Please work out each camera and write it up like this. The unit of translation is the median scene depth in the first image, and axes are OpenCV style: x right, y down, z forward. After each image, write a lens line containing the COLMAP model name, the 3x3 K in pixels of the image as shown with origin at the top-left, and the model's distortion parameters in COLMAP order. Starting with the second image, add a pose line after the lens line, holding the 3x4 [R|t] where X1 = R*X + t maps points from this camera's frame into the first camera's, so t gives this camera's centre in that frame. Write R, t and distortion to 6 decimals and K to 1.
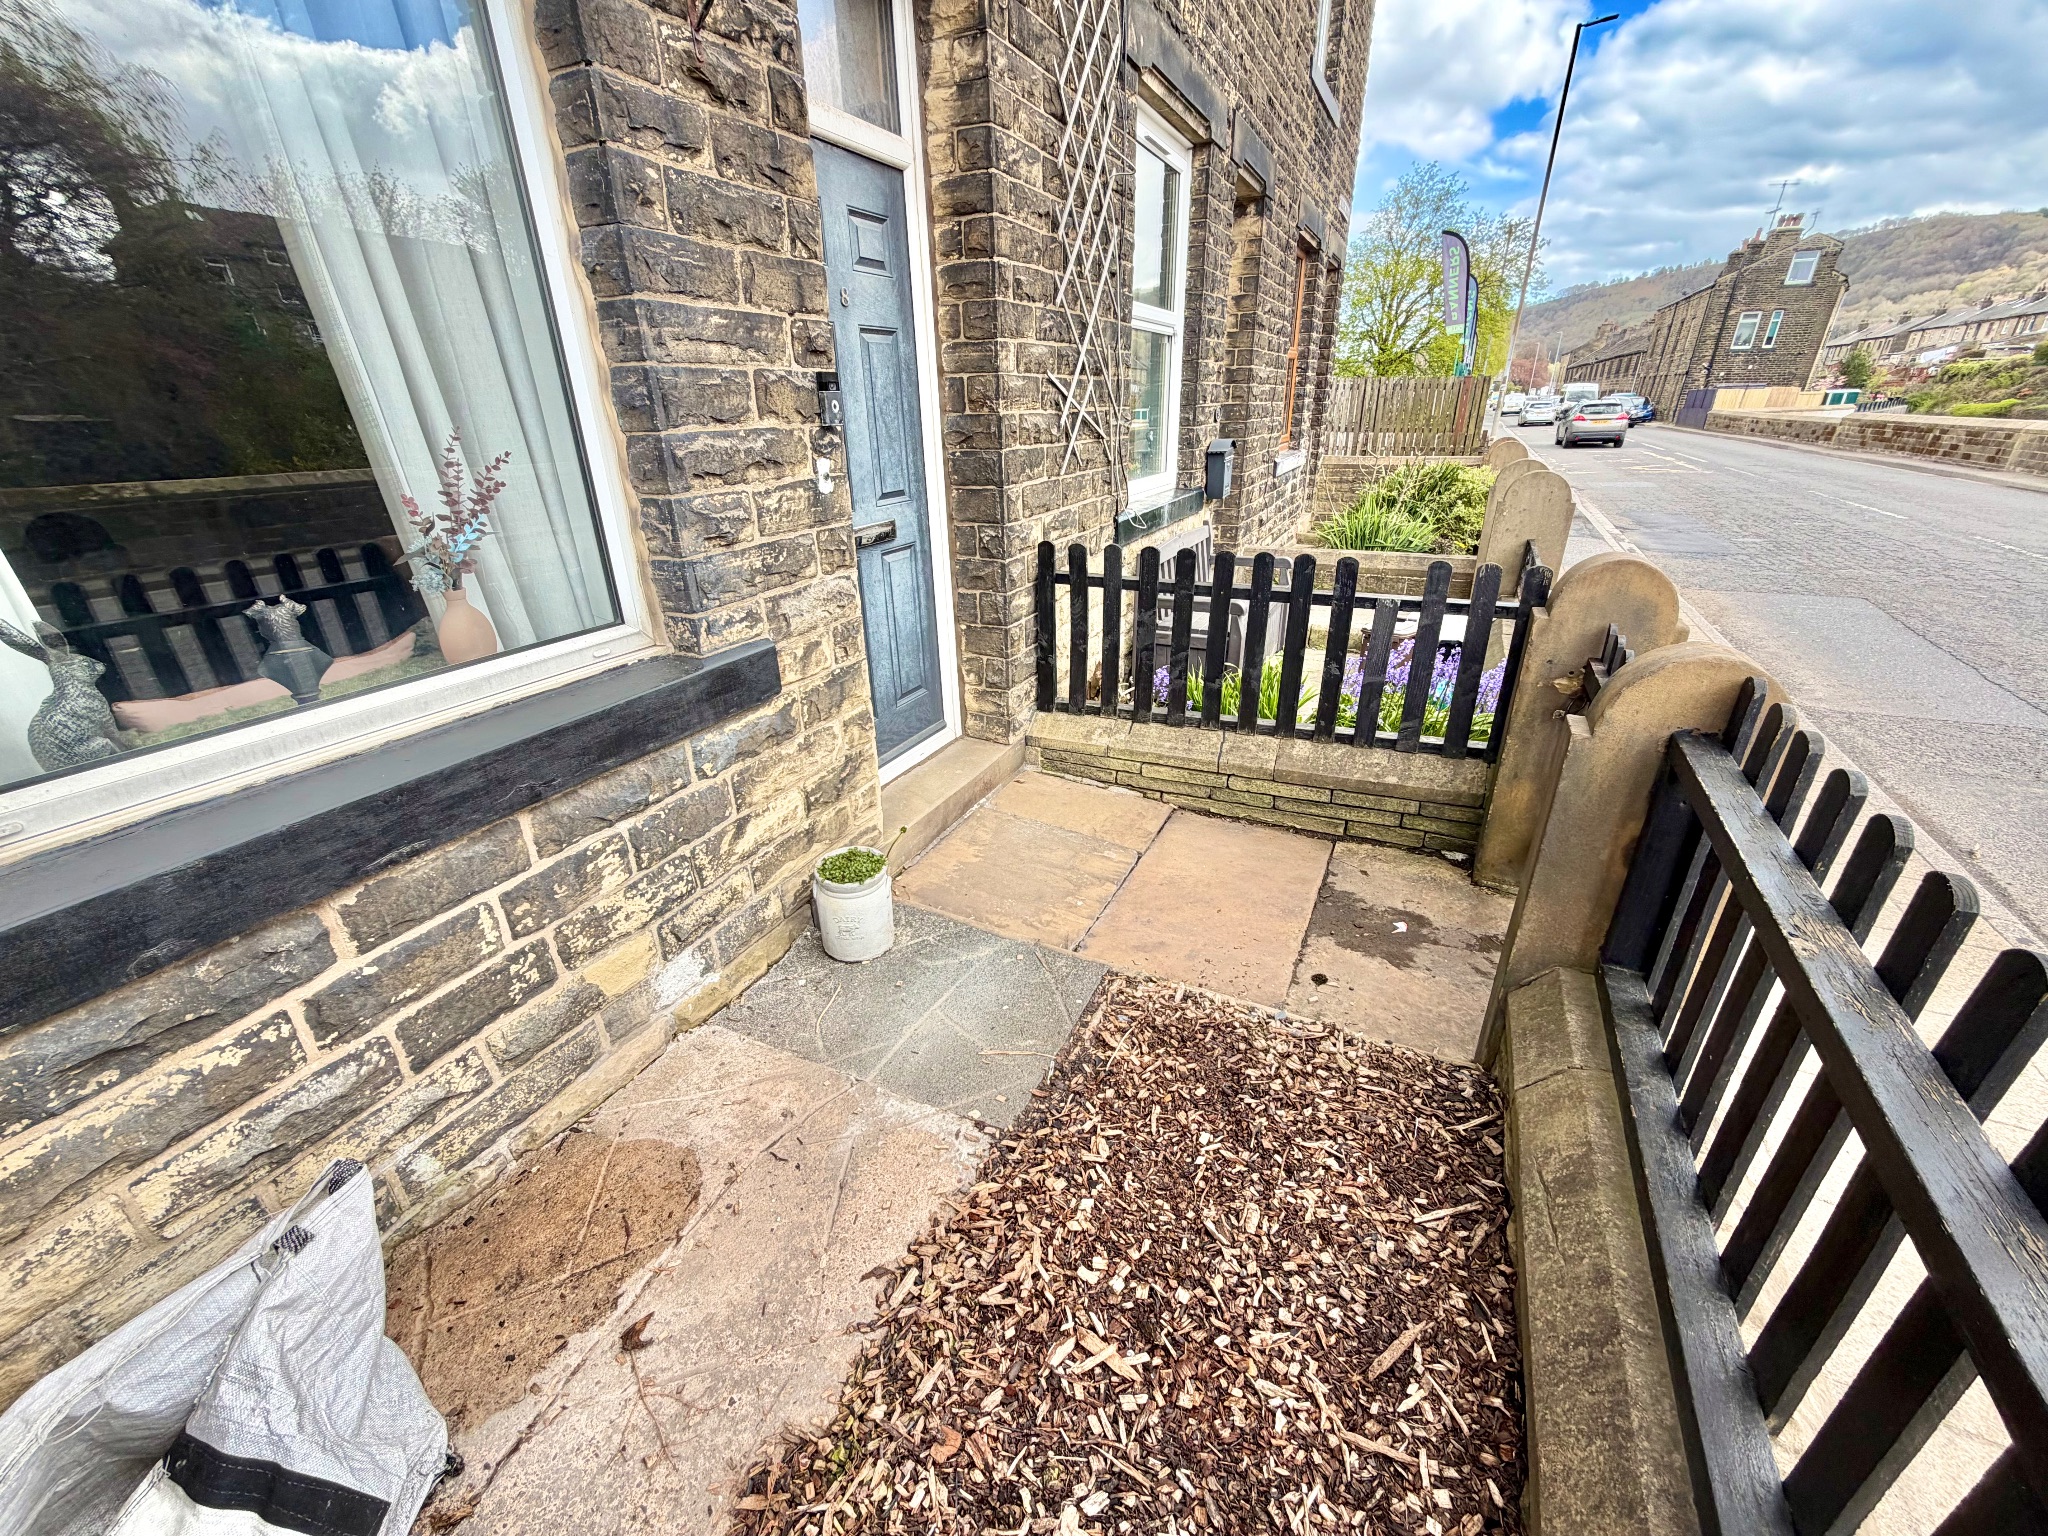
lens RADIAL K [[815.5, 0, 1011.4], [0, 815.5, 770.2], [0, 0, 1]] dist [-0.000124, 0.000172]
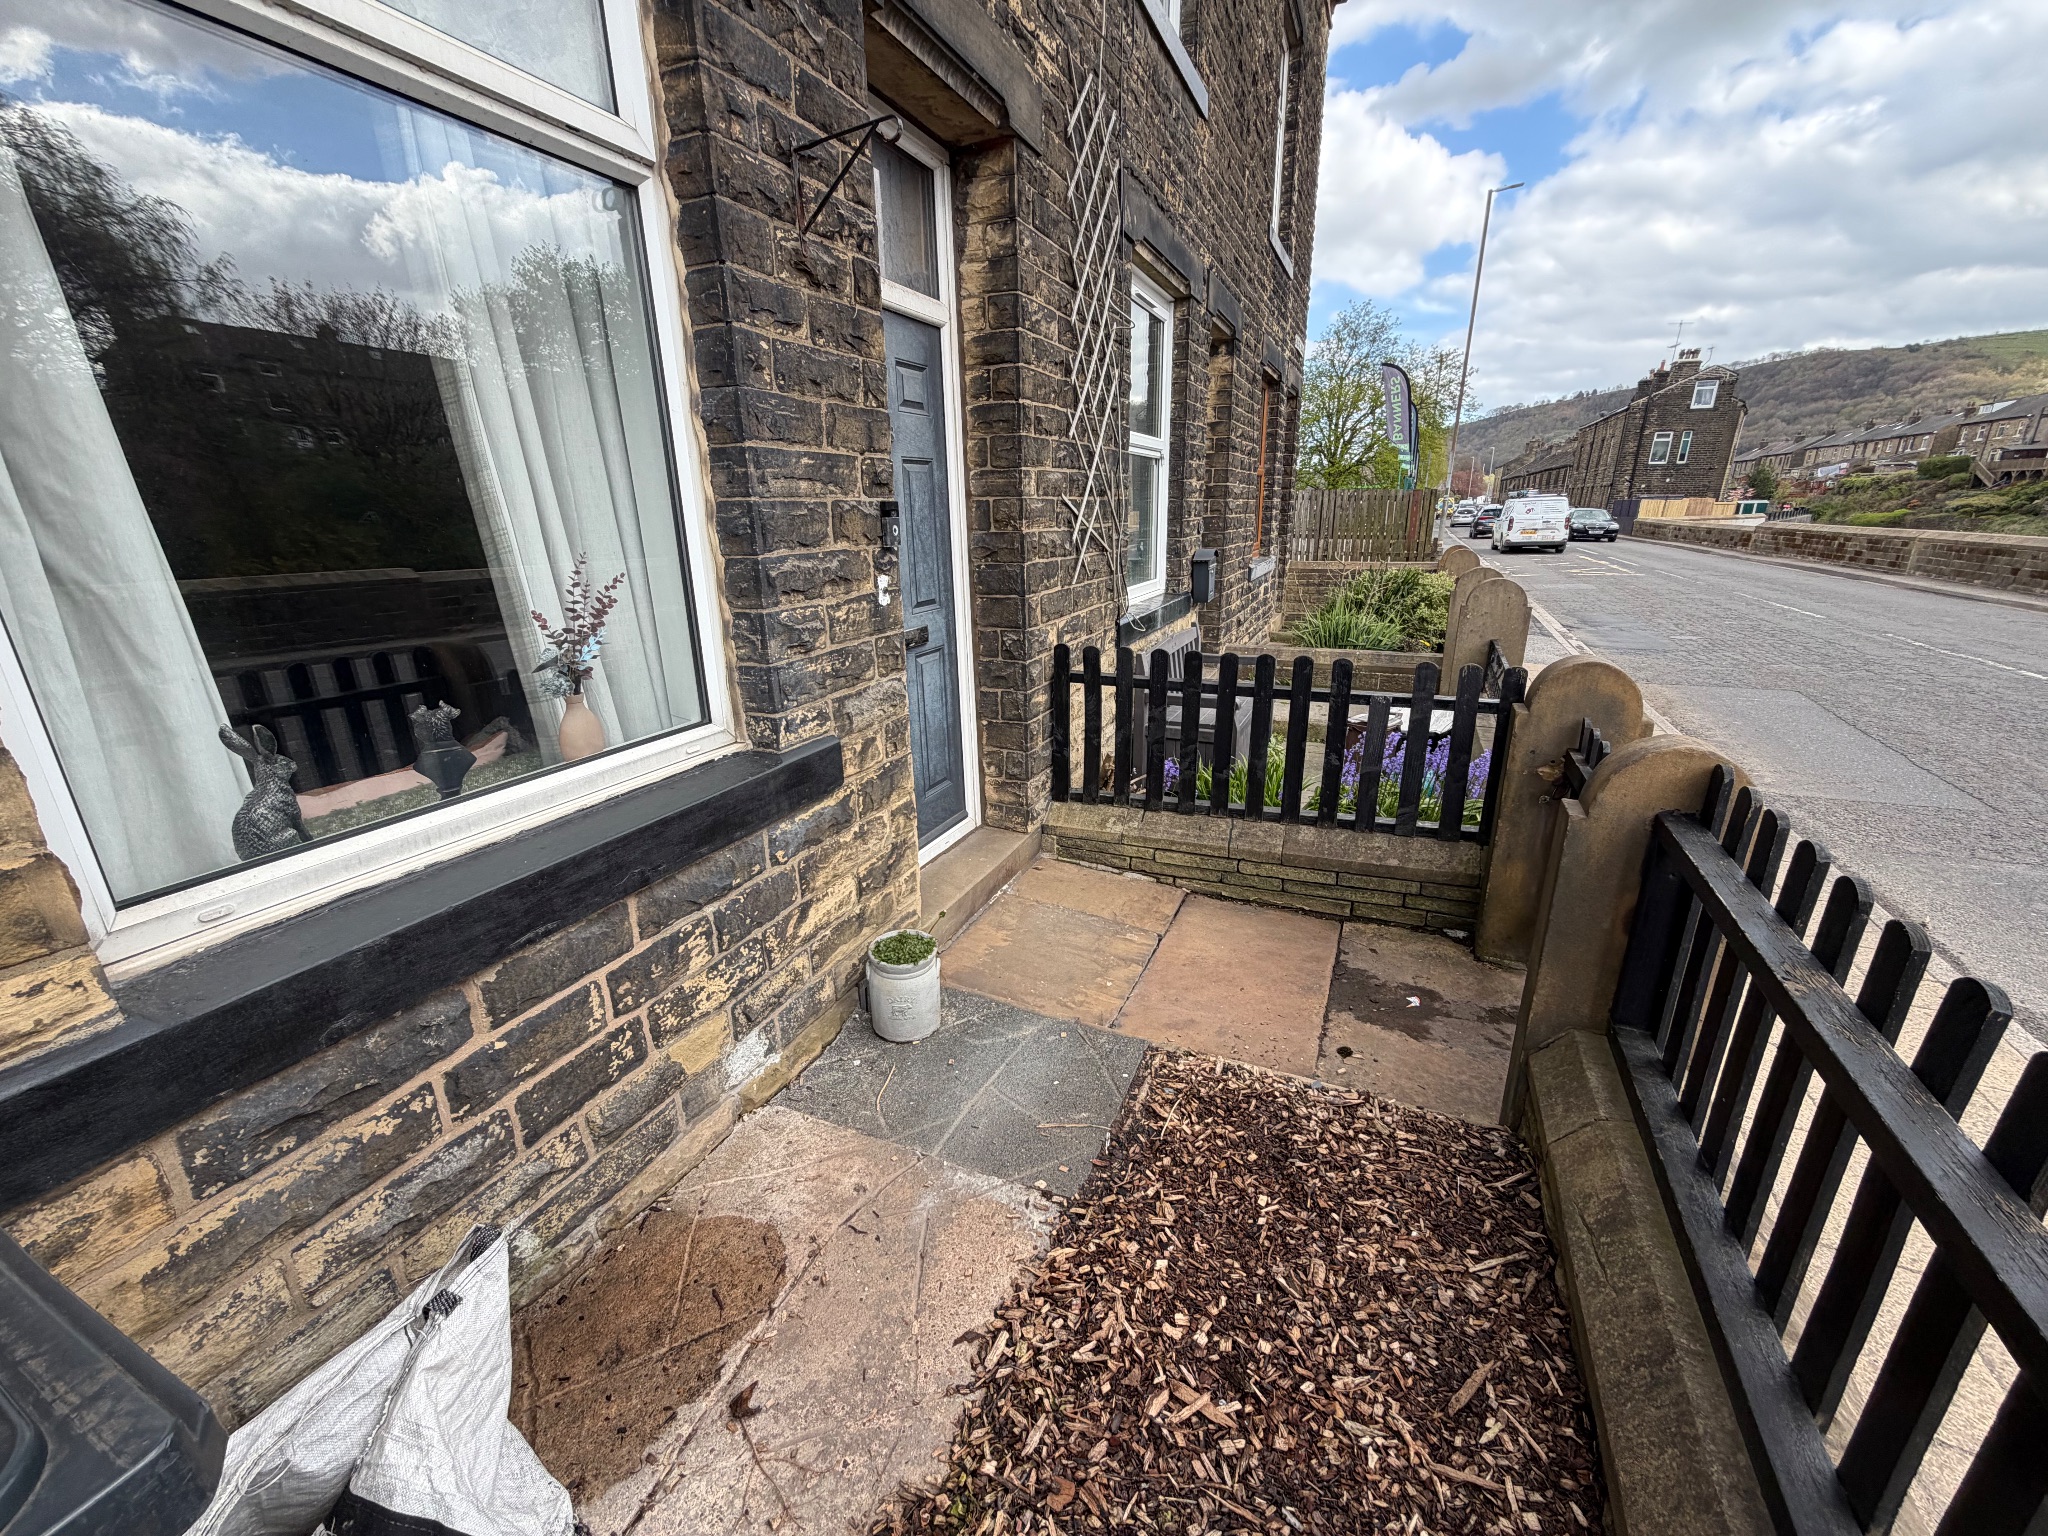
lens RADIAL K [[815.5, 0, 1012.1], [0, 815.5, 769.1], [0, 0, 1]] dist [-0.000124, 0.000172]
pose [[0.999392, -0.006151, 0.034306, -0.114491], [0.009986, 0.993571, -0.112768, 0.010037], [-0.033391, 0.113042, 0.993029, -0.098476]]
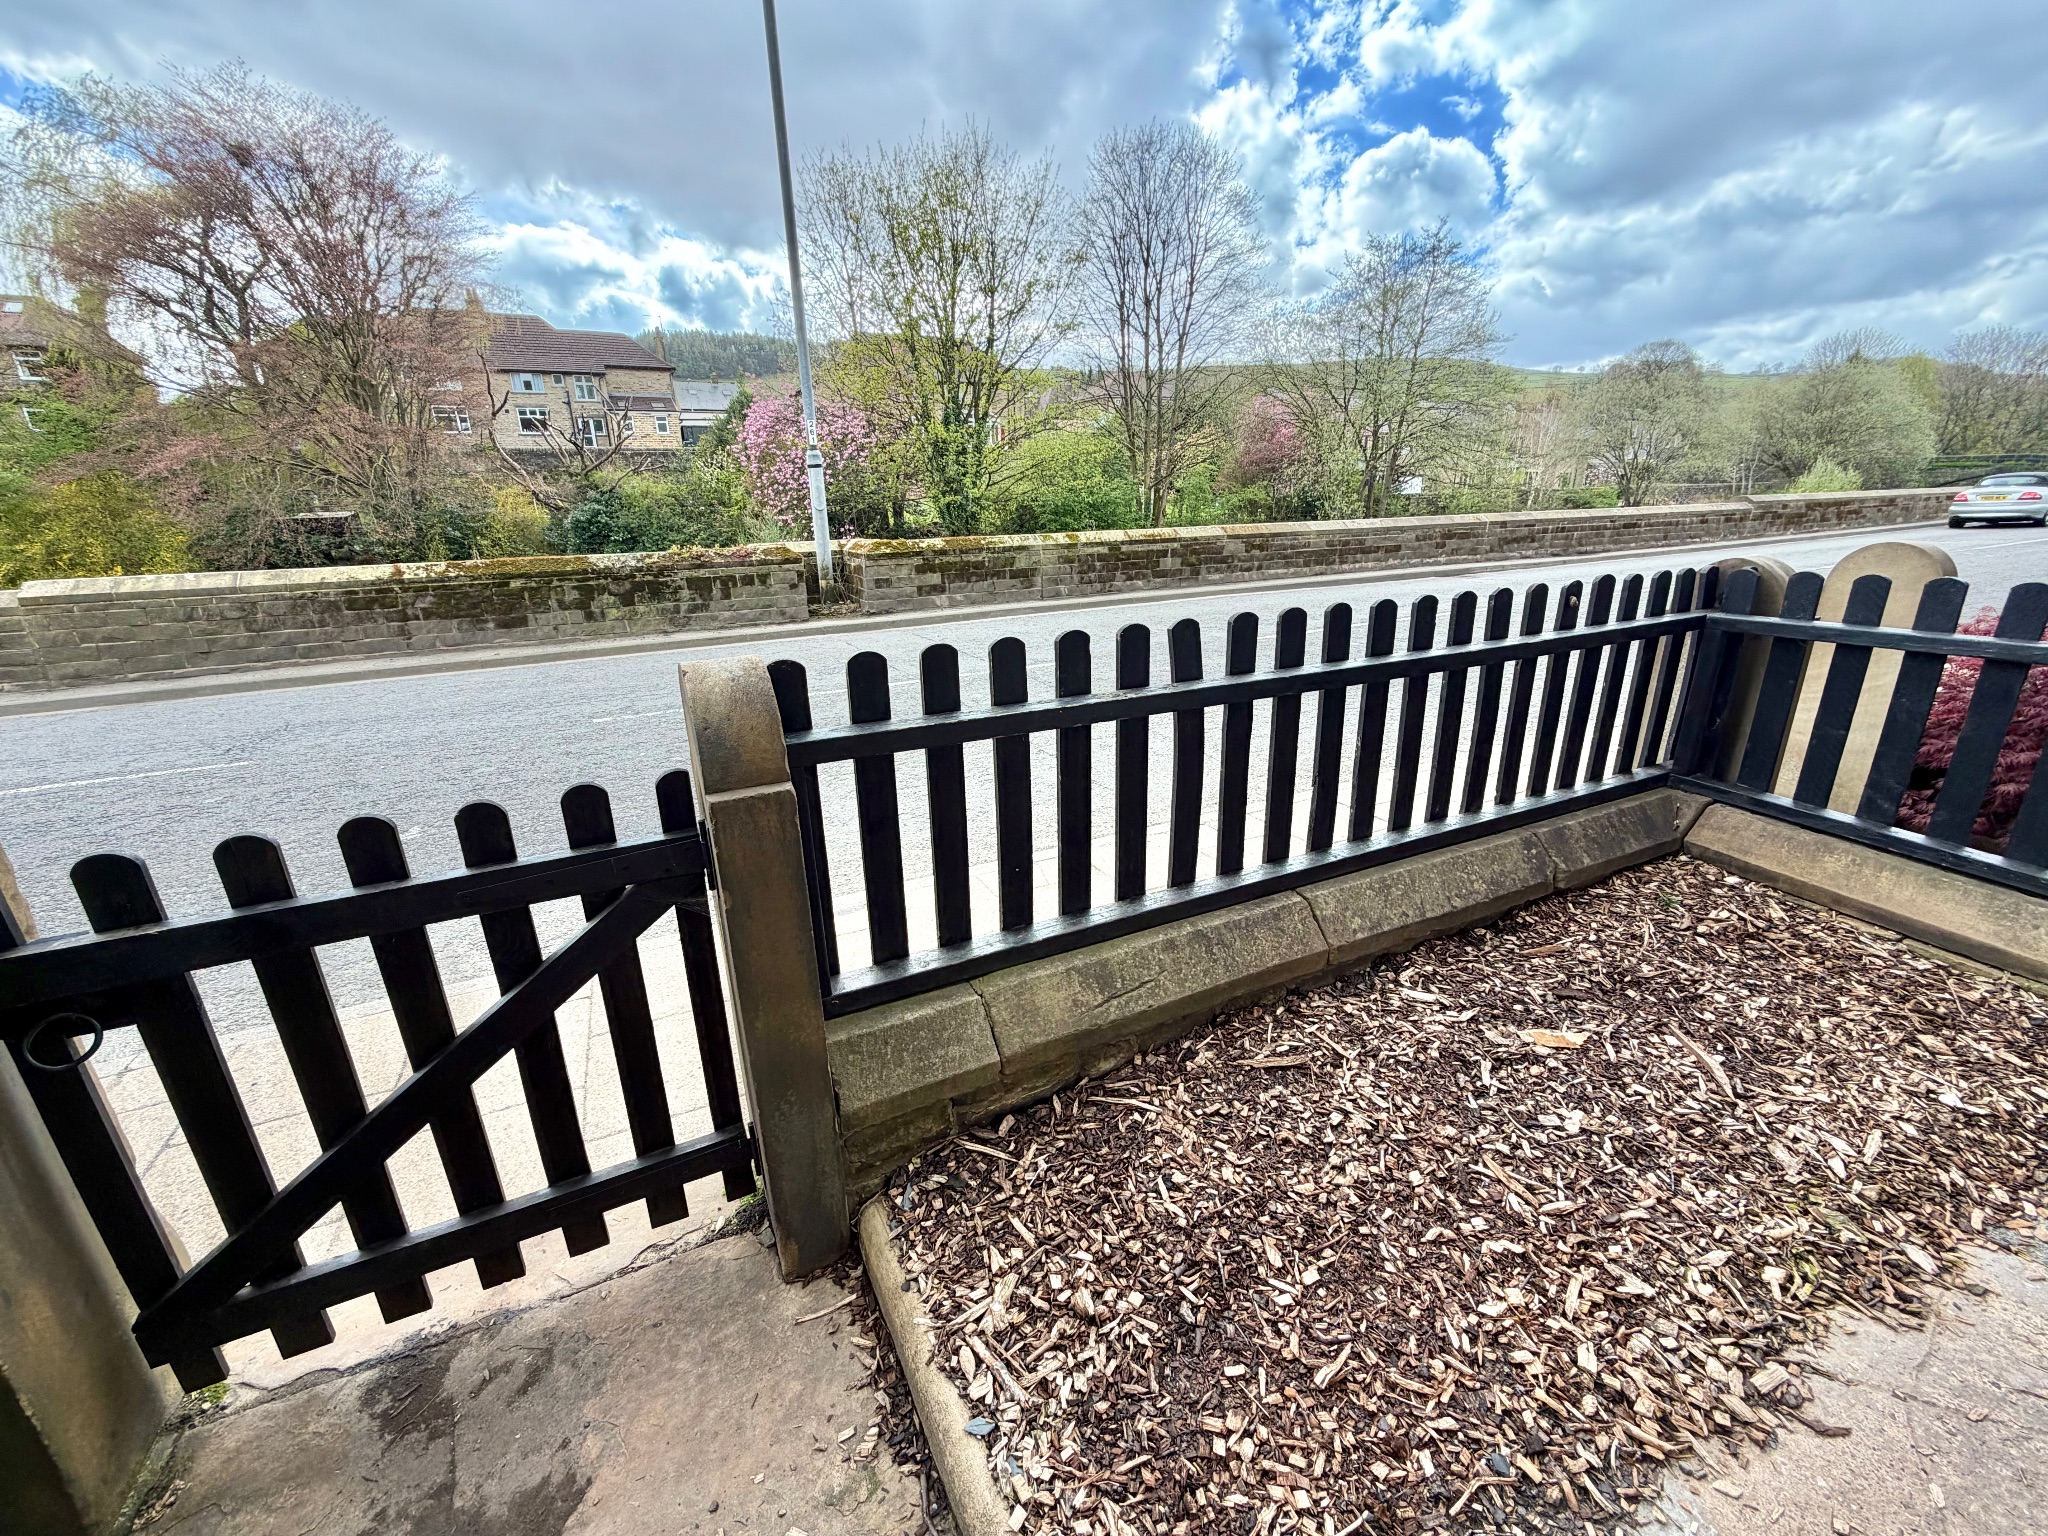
lens RADIAL K [[815.5, 0, 1025.7], [0, 815.5, 769.2], [0, 0, 1]] dist [-0.000124, 0.000172]
pose [[-0.801858, -0.149930, 0.578398, 0.063572], [0.283325, 0.756859, 0.588975, -0.392648], [-0.526071, 0.636149, -0.564415, 1.161284]]
